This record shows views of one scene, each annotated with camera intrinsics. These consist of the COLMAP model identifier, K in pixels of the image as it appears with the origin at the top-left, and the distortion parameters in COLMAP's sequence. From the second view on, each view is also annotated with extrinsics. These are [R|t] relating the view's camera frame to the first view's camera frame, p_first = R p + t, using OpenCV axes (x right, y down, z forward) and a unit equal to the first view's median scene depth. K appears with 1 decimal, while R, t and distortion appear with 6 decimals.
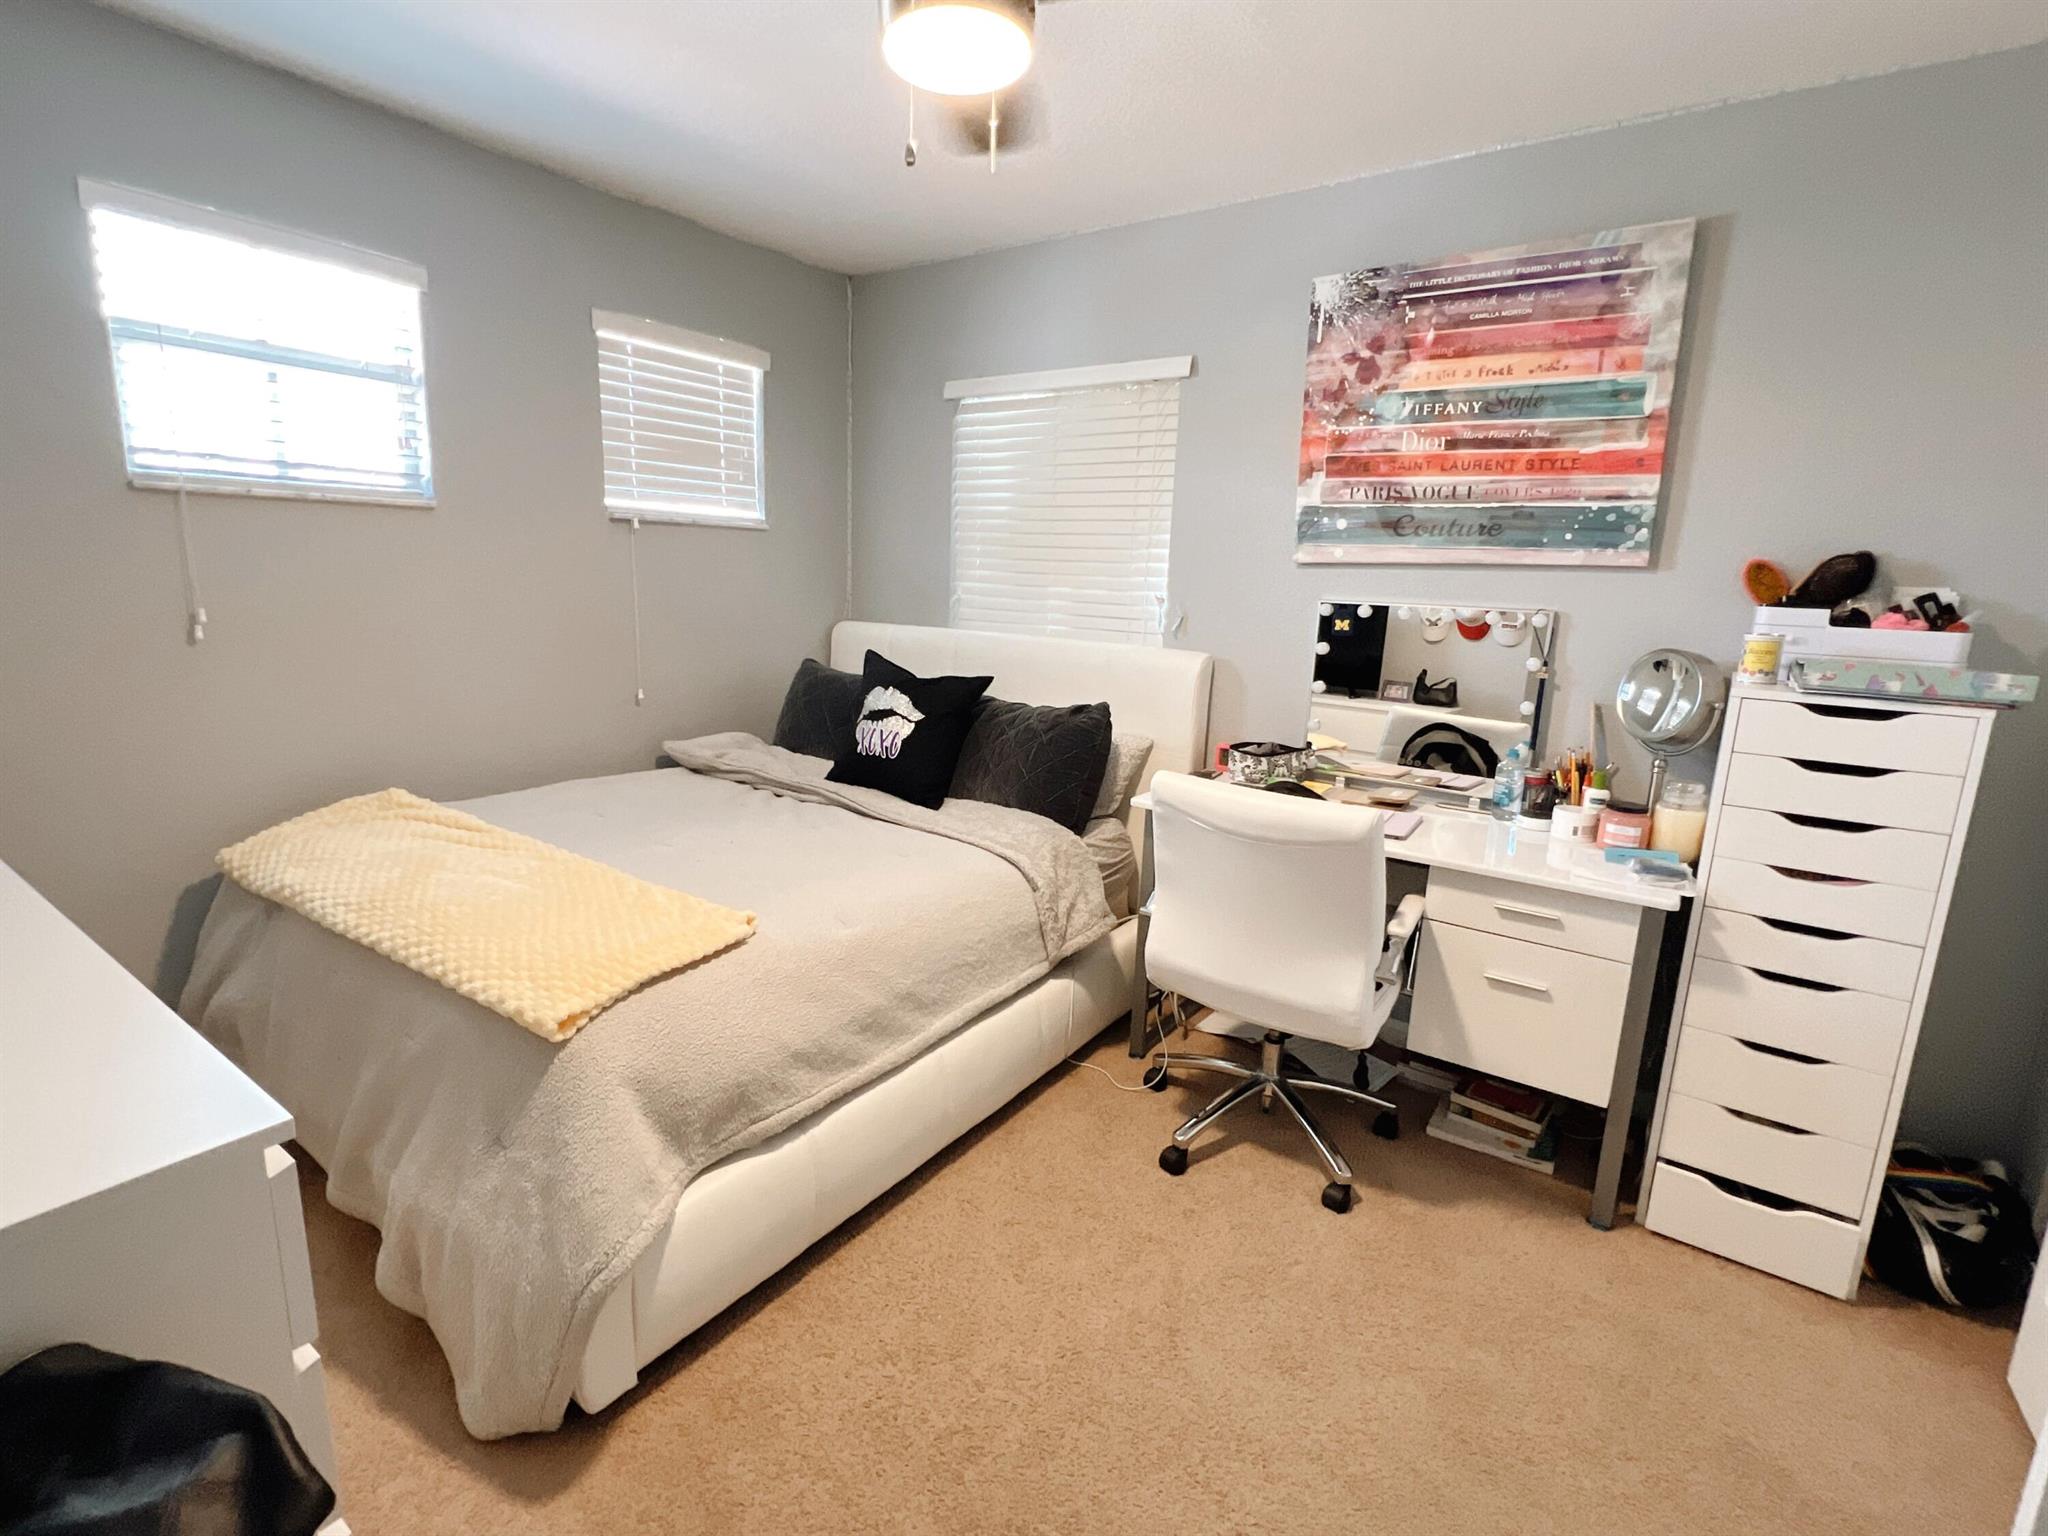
lens RADIAL K [[953.8, 0, 1017.7], [0, 953.8, 765.4], [0, 0, 1]] dist [-0.002207, 0.000077]
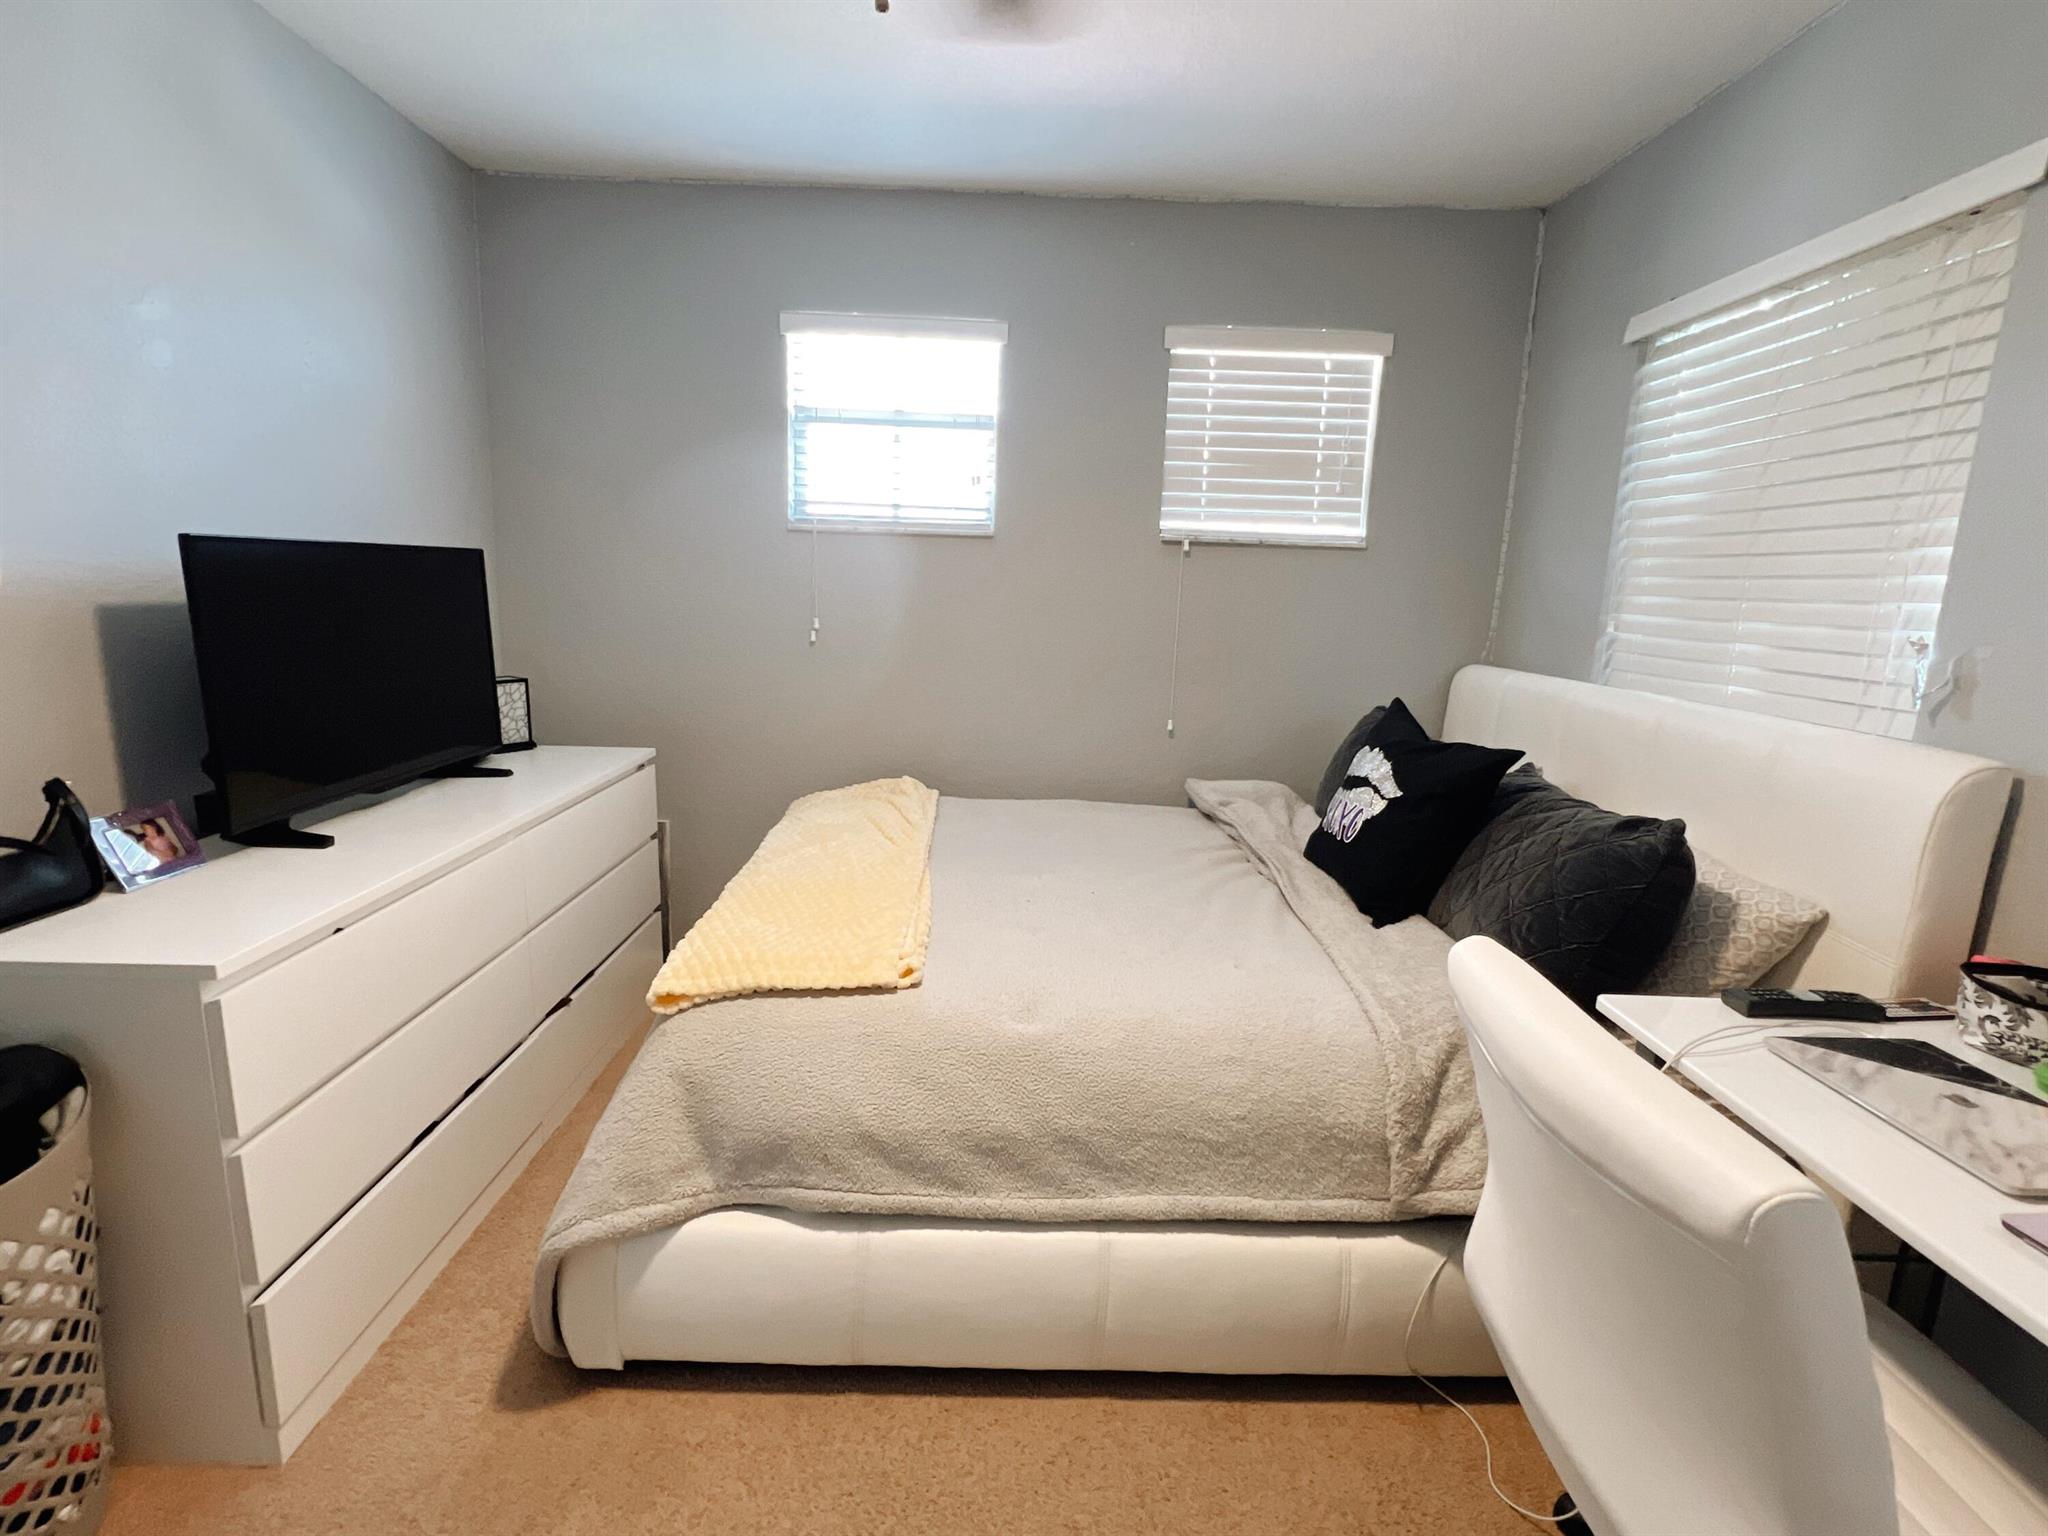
lens RADIAL K [[953.8, 0, 1020.9], [0, 953.8, 762.8], [0, 0, 1]] dist [-0.002207, 0.000077]
pose [[0.584276, 0.134606, -0.800314, 0.304109], [-0.175615, 0.983754, 0.037250, -0.051191], [0.792326, 0.118783, 0.598423, 0.350225]]
